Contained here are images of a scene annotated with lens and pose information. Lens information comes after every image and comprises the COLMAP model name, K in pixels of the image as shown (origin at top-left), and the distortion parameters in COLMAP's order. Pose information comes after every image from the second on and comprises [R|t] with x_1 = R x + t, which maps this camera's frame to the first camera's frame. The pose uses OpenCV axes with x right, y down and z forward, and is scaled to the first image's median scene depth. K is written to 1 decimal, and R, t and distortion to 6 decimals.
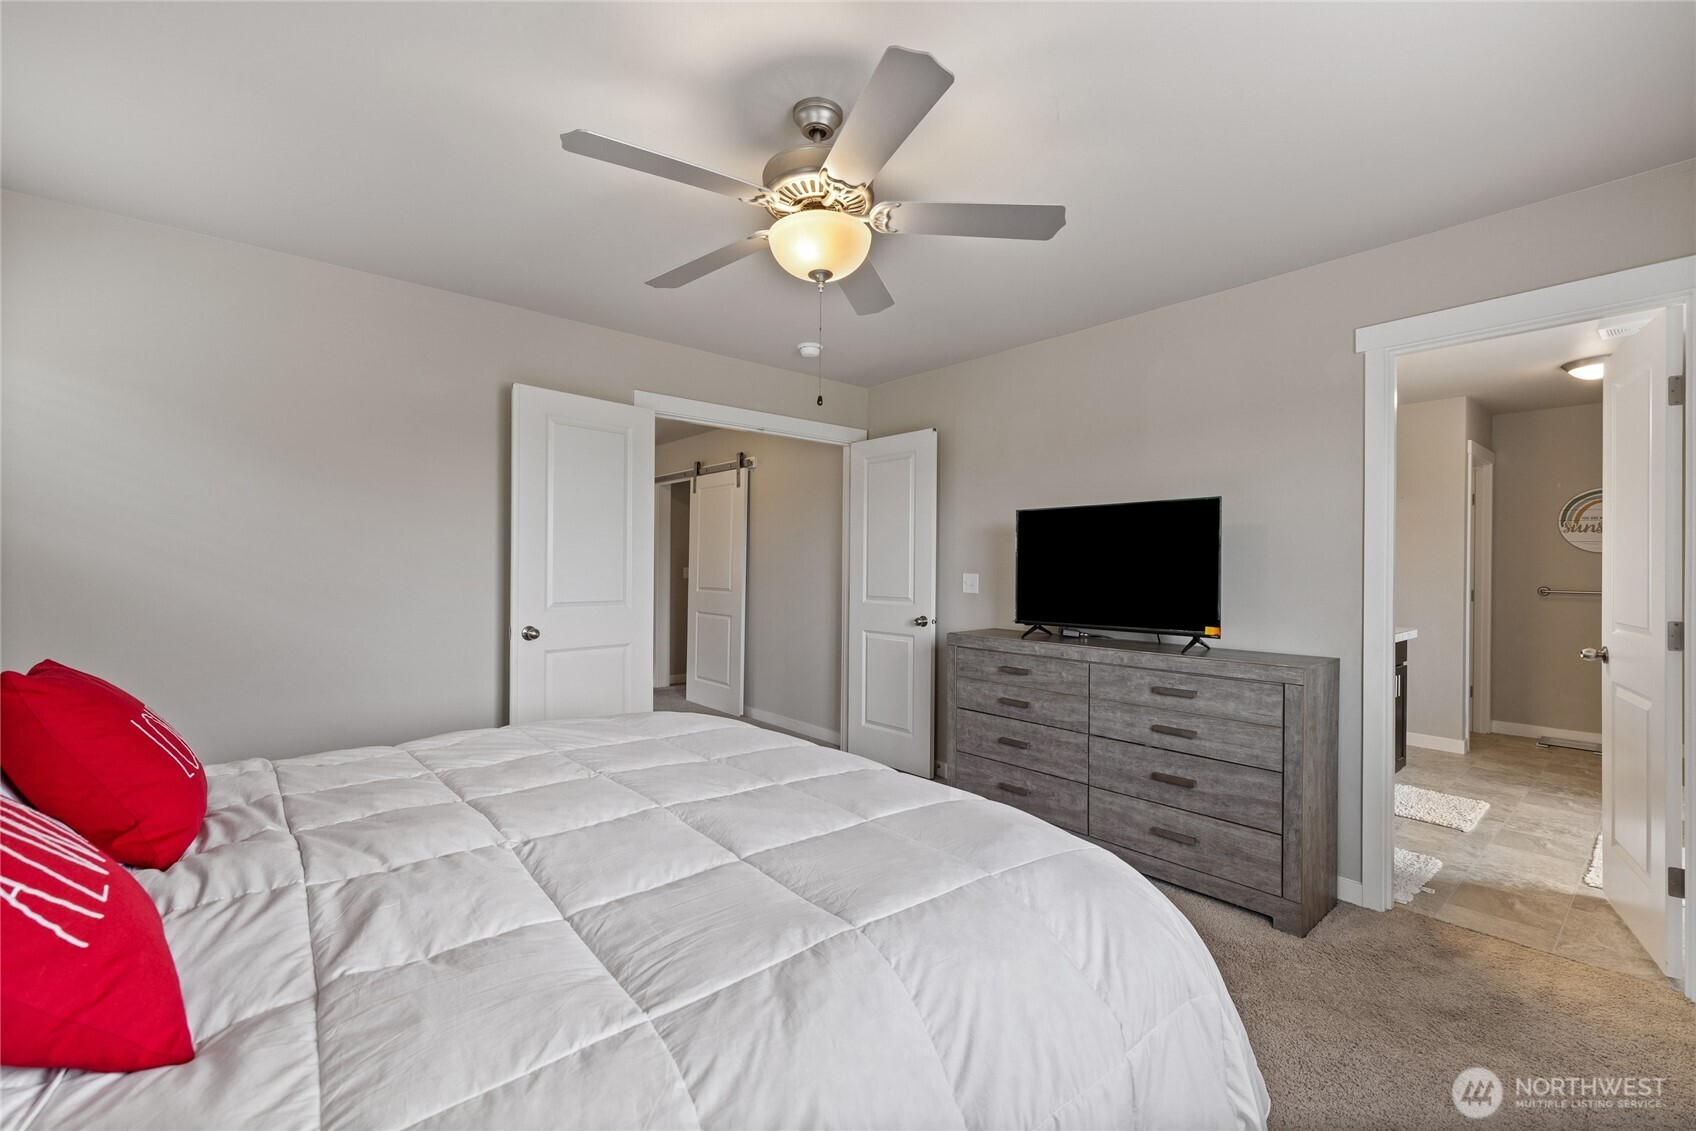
lens RADIAL K [[712.9, 0, 842.9], [0, 712.9, 572.7], [0, 0, 1]] dist [-0.001407, 0.001534]
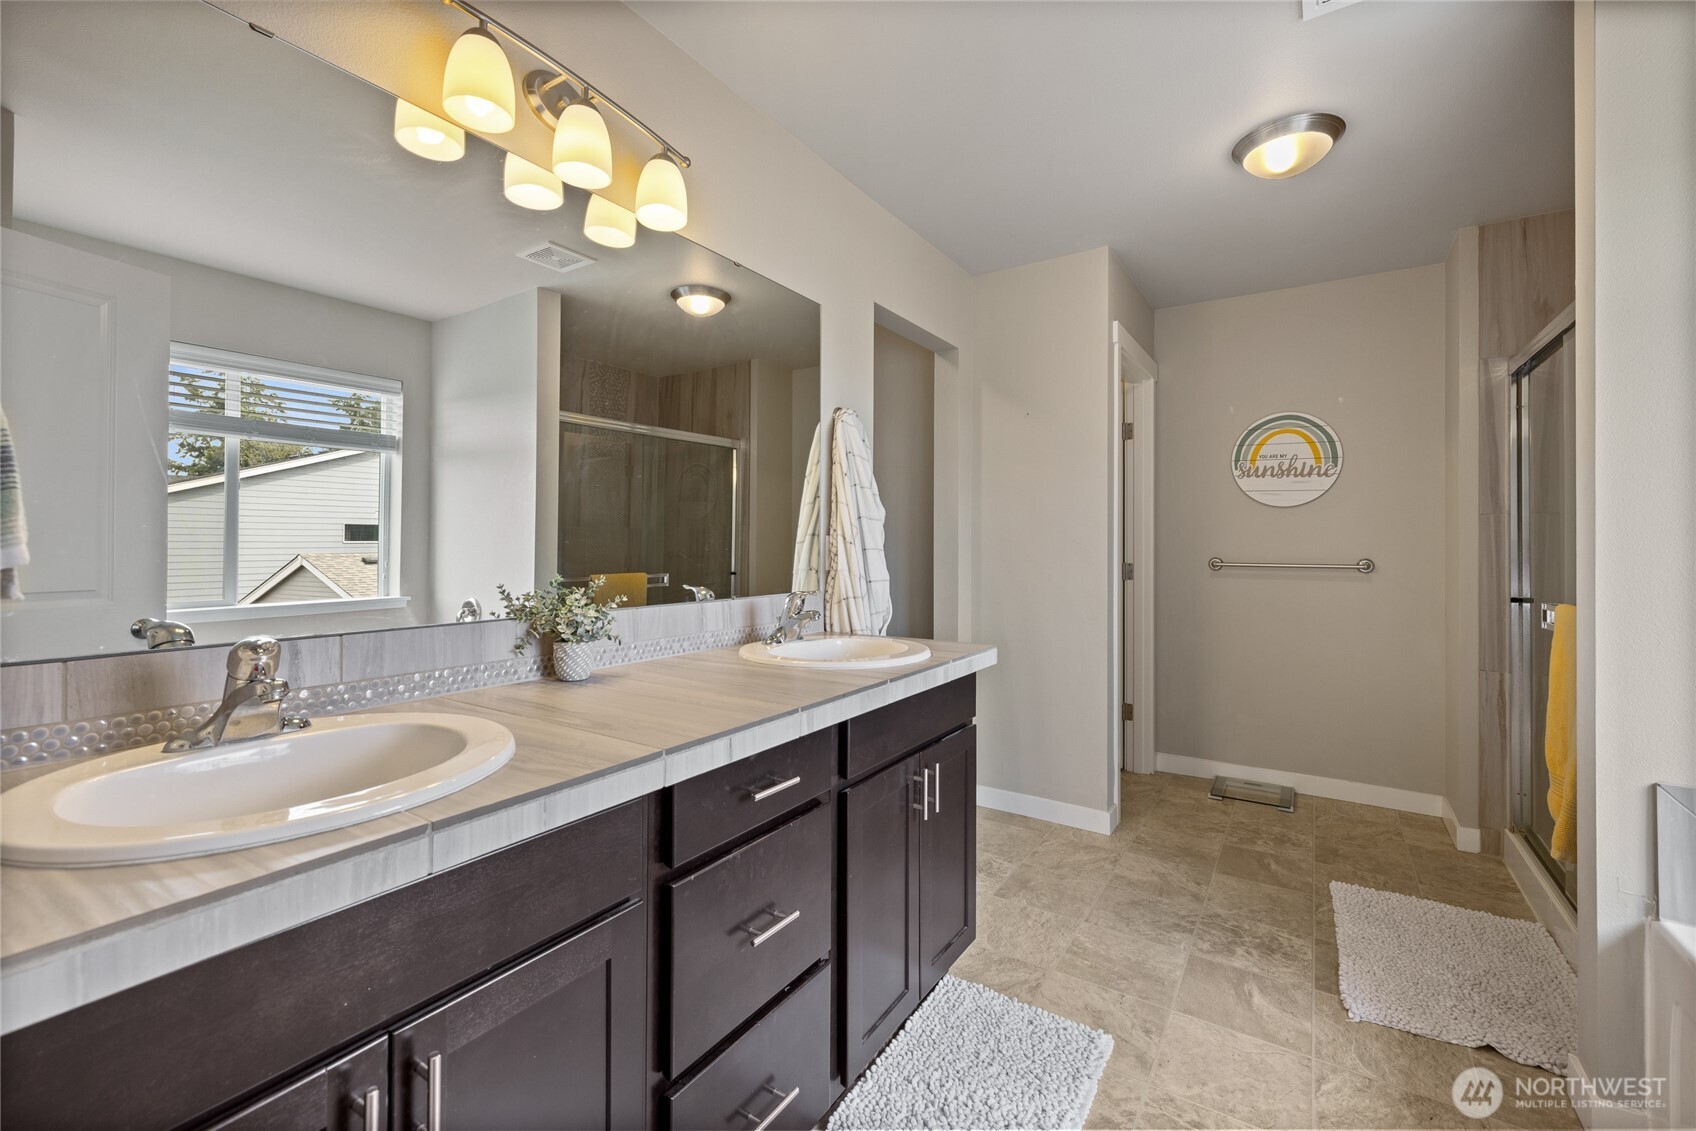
lens RADIAL K [[712.9, 0, 847.7], [0, 712.9, 549.5], [0, 0, 1]] dist [-0.001407, 0.001534]
pose [[0.958185, -0.006575, 0.286073, 0.461986], [0.007565, 0.999969, -0.002356, 0.011136], [-0.286048, 0.004421, 0.958205, 0.458167]]
